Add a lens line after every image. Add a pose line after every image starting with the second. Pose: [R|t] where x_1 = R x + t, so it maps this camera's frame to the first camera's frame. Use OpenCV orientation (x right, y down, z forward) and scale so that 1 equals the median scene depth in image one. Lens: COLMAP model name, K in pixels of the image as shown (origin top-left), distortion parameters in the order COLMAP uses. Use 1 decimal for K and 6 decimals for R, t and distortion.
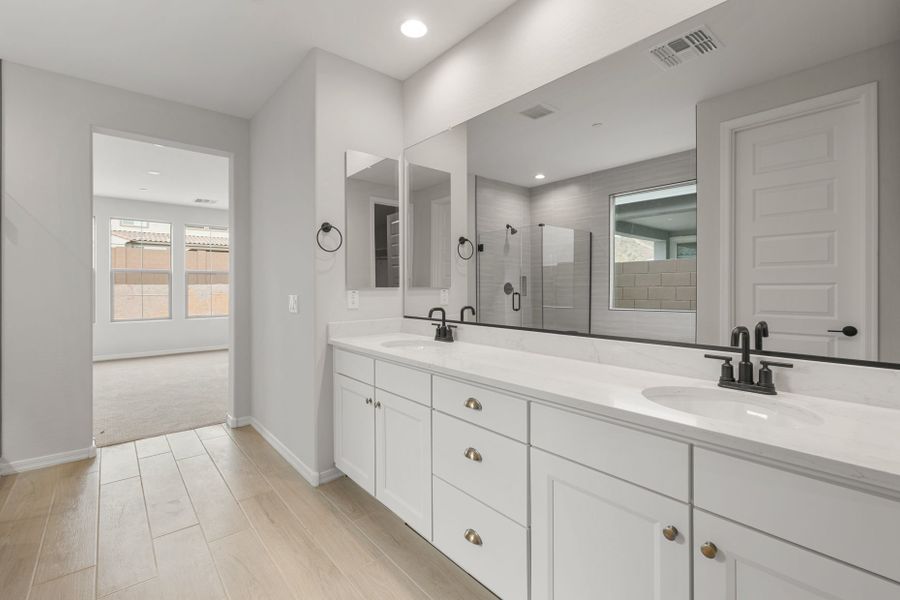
lens RADIAL K [[402.8, 0, 441.4], [0, 402.8, 283.0], [0, 0, 1]] dist [-0.000298, -0.000240]
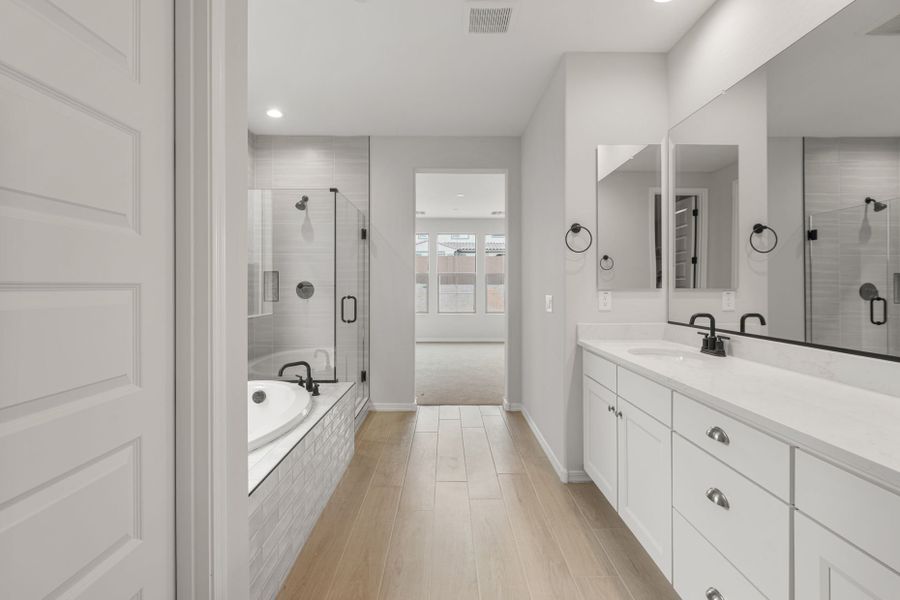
lens RADIAL K [[402.8, 0, 441.4], [0, 402.8, 283.0], [0, 0, 1]] dist [-0.000298, -0.000240]
pose [[0.763700, -0.001352, -0.645570, 0.102500], [0.000986, 0.999999, -0.000929, -0.000883], [0.645571, 0.000073, 0.763700, 0.018049]]
